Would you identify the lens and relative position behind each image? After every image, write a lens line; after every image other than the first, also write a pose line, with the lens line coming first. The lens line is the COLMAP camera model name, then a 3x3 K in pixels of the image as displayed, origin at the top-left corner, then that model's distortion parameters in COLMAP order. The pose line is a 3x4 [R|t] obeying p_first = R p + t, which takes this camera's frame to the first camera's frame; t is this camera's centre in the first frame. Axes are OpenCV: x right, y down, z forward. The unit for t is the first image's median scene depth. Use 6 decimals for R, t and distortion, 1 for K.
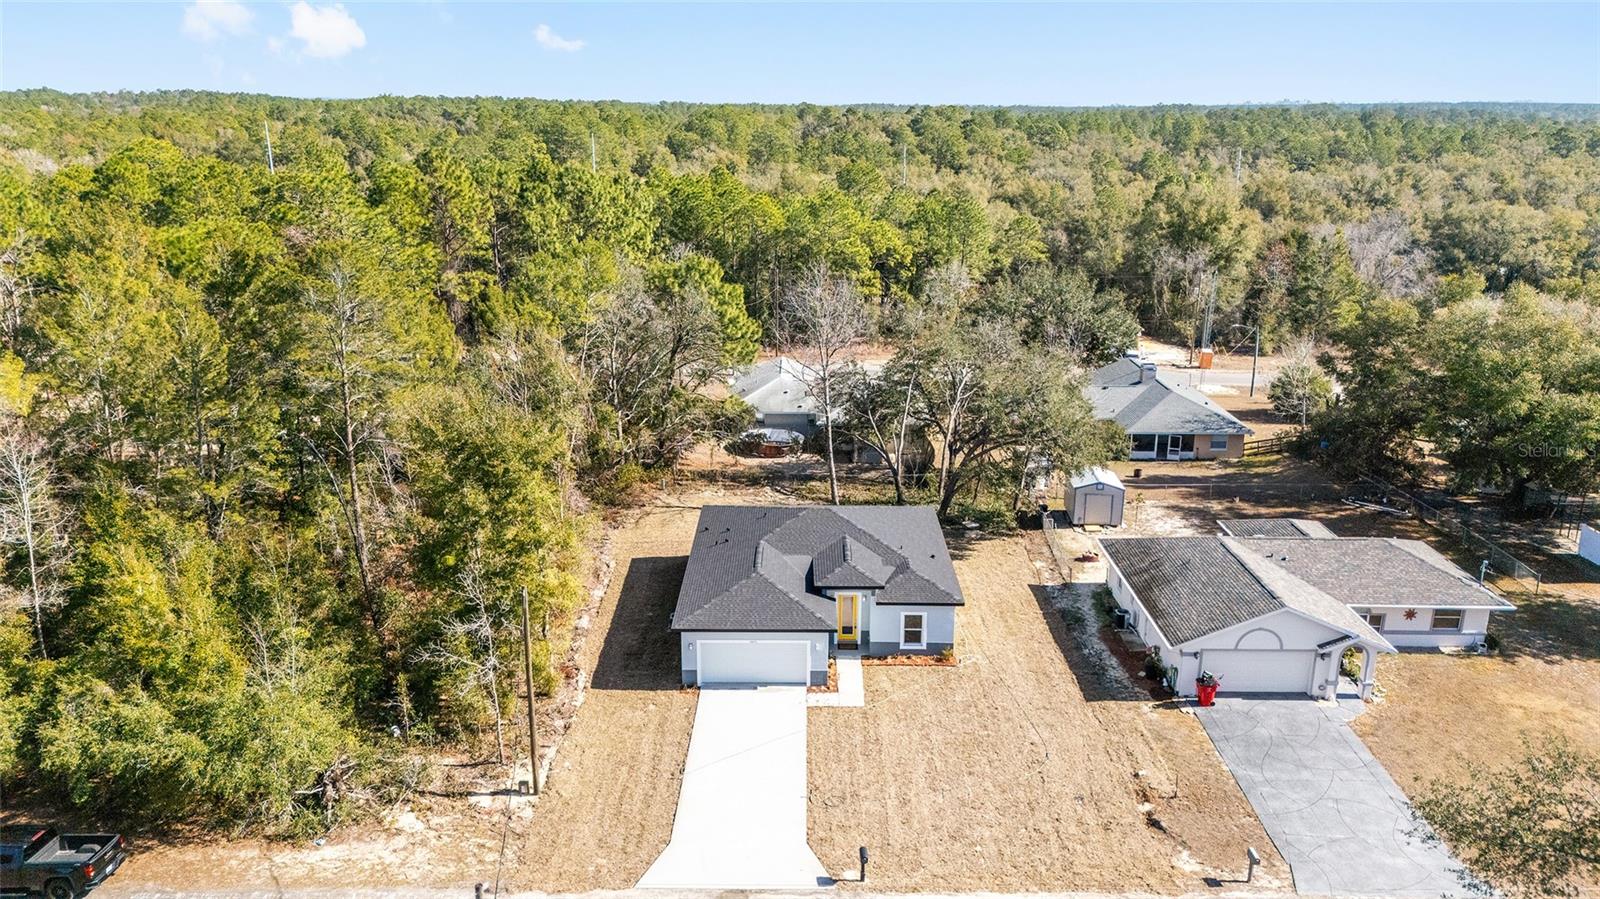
lens RADIAL K [[1172.4, 0, 800.0], [0, 1172.4, 449.5], [0, 0, 1]] dist [0.080384, -0.086854]
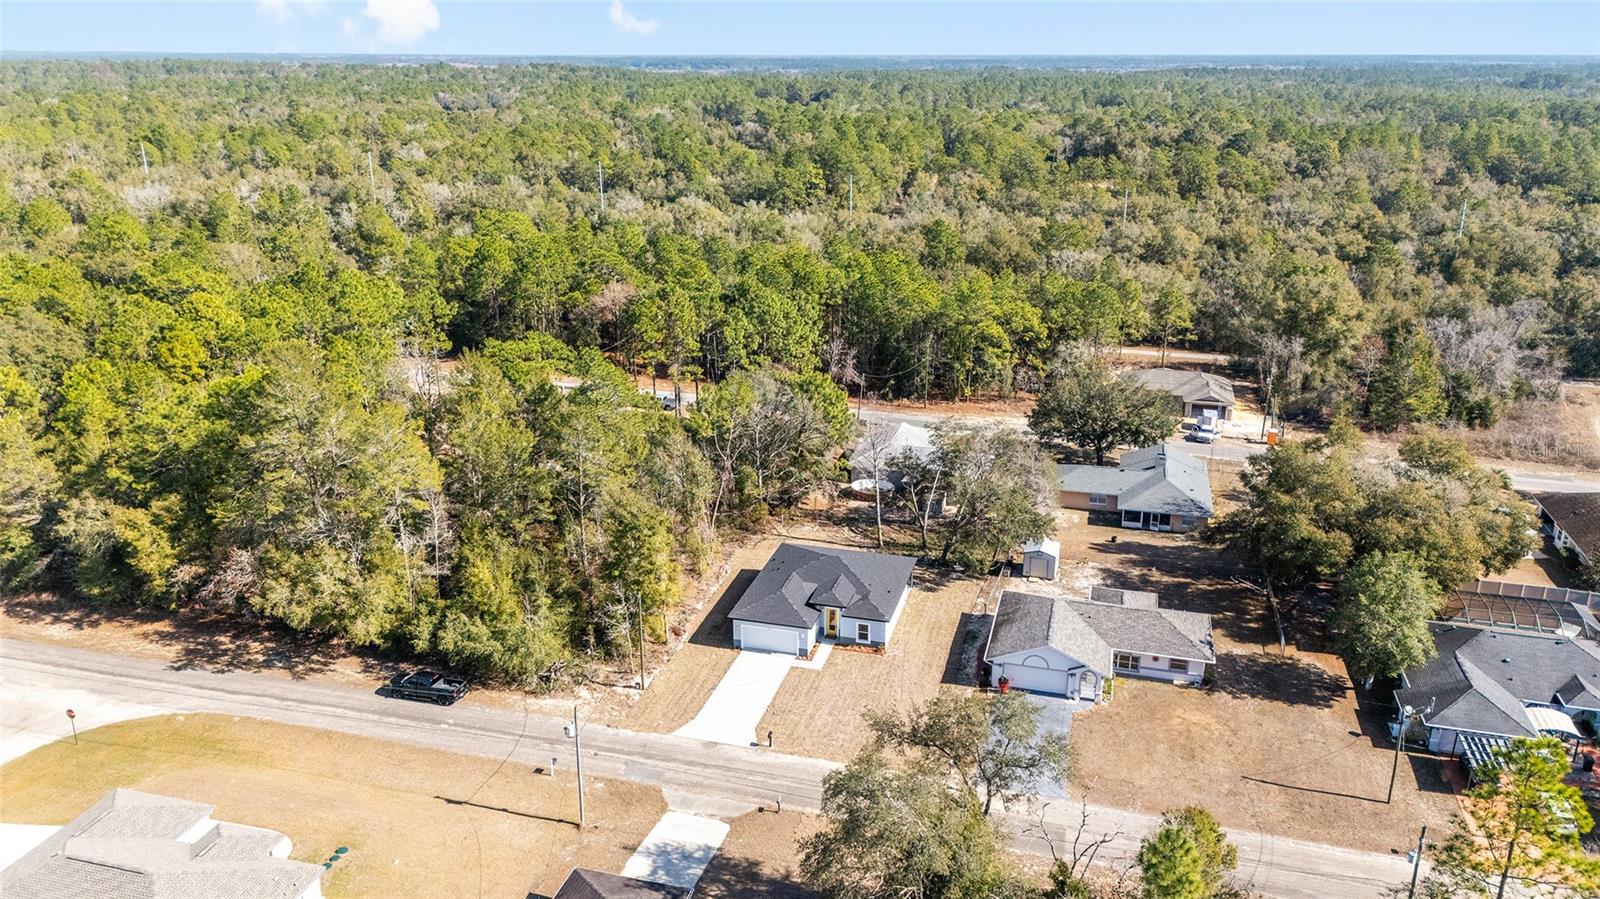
lens RADIAL K [[1163.0, 0, 800.0], [0, 1163.0, 449.5], [0, 0, 1]] dist [0.128390, -0.200669]
pose [[0.965459, 0.081766, -0.247394, 0.442559], [-0.073116, 0.996354, 0.043969, -0.207406], [0.250087, -0.024361, 0.967917, -0.787390]]
